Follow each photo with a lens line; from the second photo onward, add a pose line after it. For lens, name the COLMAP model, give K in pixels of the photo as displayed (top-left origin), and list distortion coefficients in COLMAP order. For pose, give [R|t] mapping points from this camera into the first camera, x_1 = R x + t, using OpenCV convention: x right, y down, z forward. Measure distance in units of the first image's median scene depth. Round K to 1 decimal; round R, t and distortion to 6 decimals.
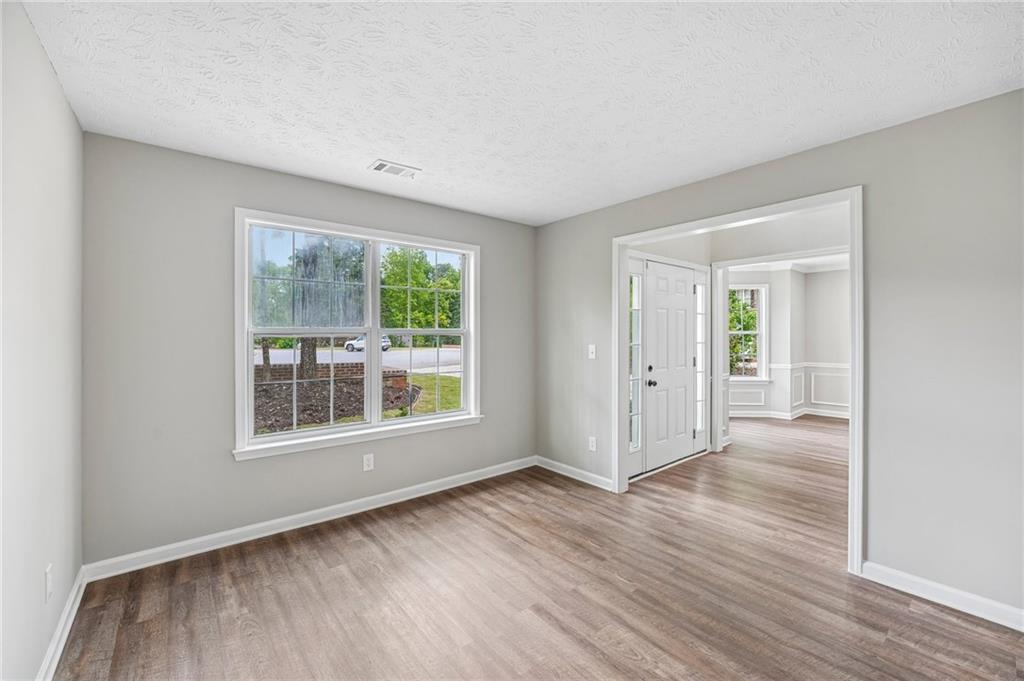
lens RADIAL K [[383.1, 0, 513.5], [0, 383.1, 324.6], [0, 0, 1]] dist [-0.007562, 0.000028]
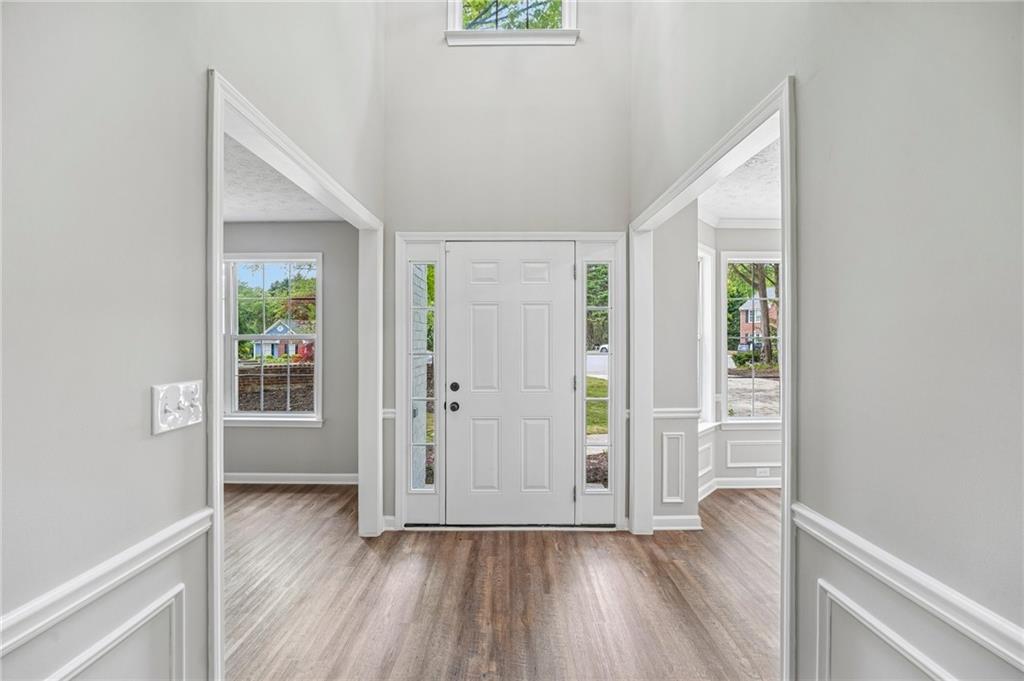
lens RADIAL K [[383.1, 0, 513.5], [0, 383.1, 324.6], [0, 0, 1]] dist [-0.007562, 0.000028]
pose [[0.800670, -0.018503, -0.598819, 0.897069], [0.012735, 0.999823, -0.013865, 0.007408], [0.598970, 0.003476, 0.800764, 0.477707]]
